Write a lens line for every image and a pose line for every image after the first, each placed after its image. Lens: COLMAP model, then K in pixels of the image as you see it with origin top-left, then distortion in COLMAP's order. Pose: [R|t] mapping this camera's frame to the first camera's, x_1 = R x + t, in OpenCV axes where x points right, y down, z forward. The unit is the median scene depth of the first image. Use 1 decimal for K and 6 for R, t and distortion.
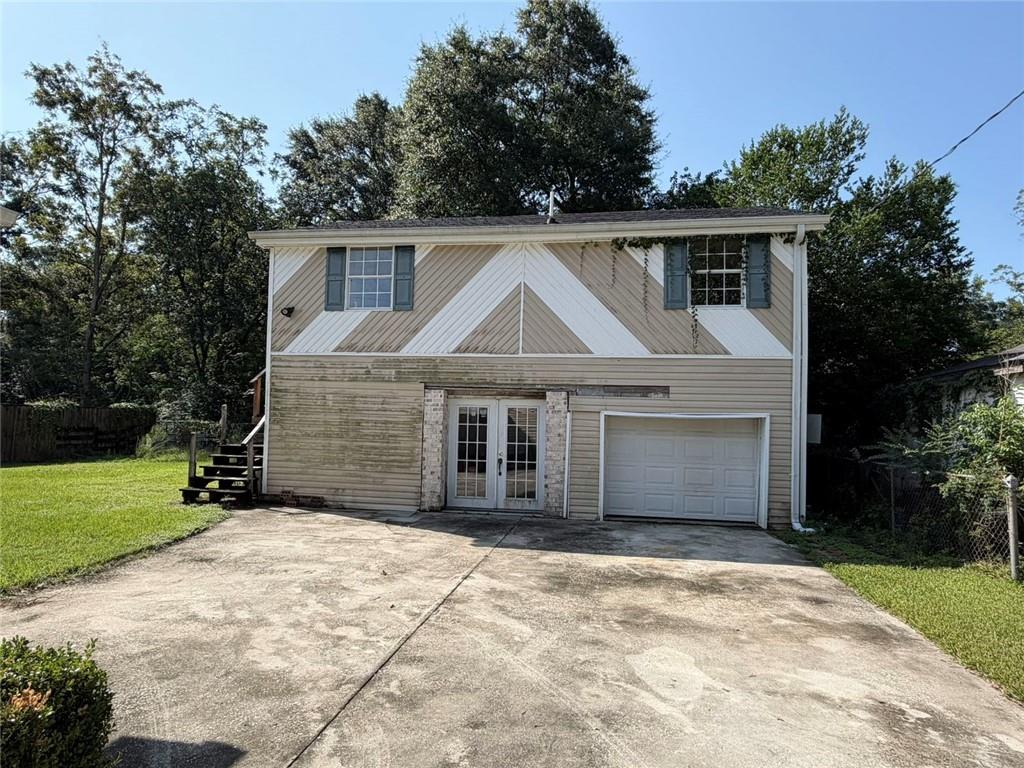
lens RADIAL K [[602.2, 0, 508.4], [0, 602.2, 385.7], [0, 0, 1]] dist [-0.001944, -0.000727]
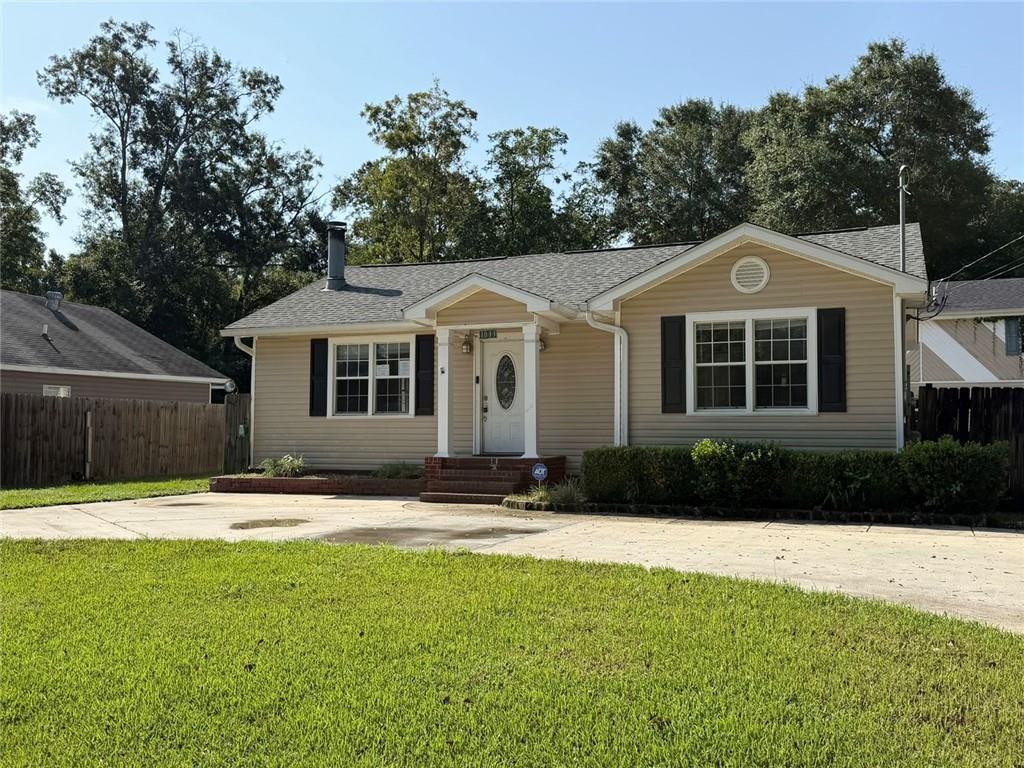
lens RADIAL K [[988.1, 0, 519.1], [0, 988.1, 388.8], [0, 0, 1]] dist [0.056766, 0.000000]
pose [[0.976137, -0.027830, -0.215364, -0.544506], [0.028169, 0.999602, -0.001496, -0.058778], [0.215320, -0.004607, 0.976533, -2.340074]]
